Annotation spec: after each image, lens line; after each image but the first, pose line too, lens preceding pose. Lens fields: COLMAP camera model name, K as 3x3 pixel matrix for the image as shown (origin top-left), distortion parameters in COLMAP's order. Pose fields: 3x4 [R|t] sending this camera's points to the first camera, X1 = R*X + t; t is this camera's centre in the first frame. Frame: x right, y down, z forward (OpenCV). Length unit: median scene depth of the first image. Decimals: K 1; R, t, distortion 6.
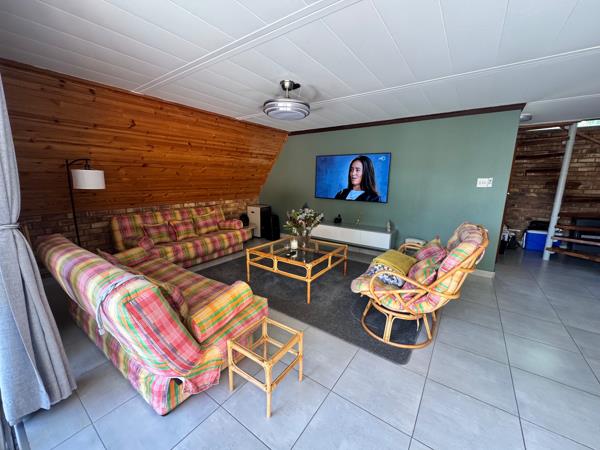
lens RADIAL K [[240.2, 0, 299.8], [0, 240.2, 226.7], [0, 0, 1]] dist [-0.004087, 0.000960]
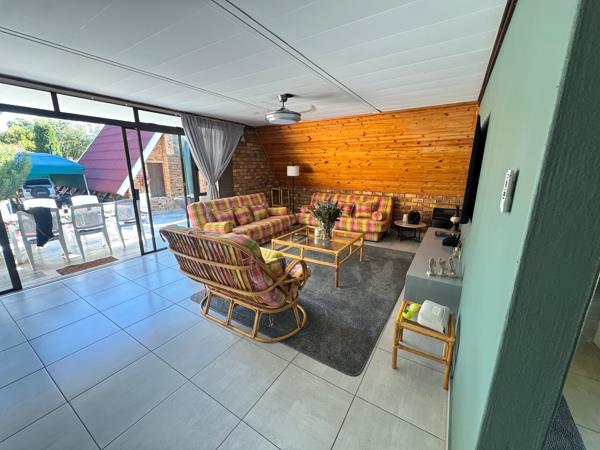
lens RADIAL K [[240.2, 0, 300.3], [0, 240.2, 224.6], [0, 0, 1]] dist [-0.004087, 0.000960]
pose [[0.056397, 0.222461, -0.973309, 0.763516], [-0.199916, 0.957634, 0.207294, -0.126720], [0.978189, 0.182889, 0.098481, 0.610819]]
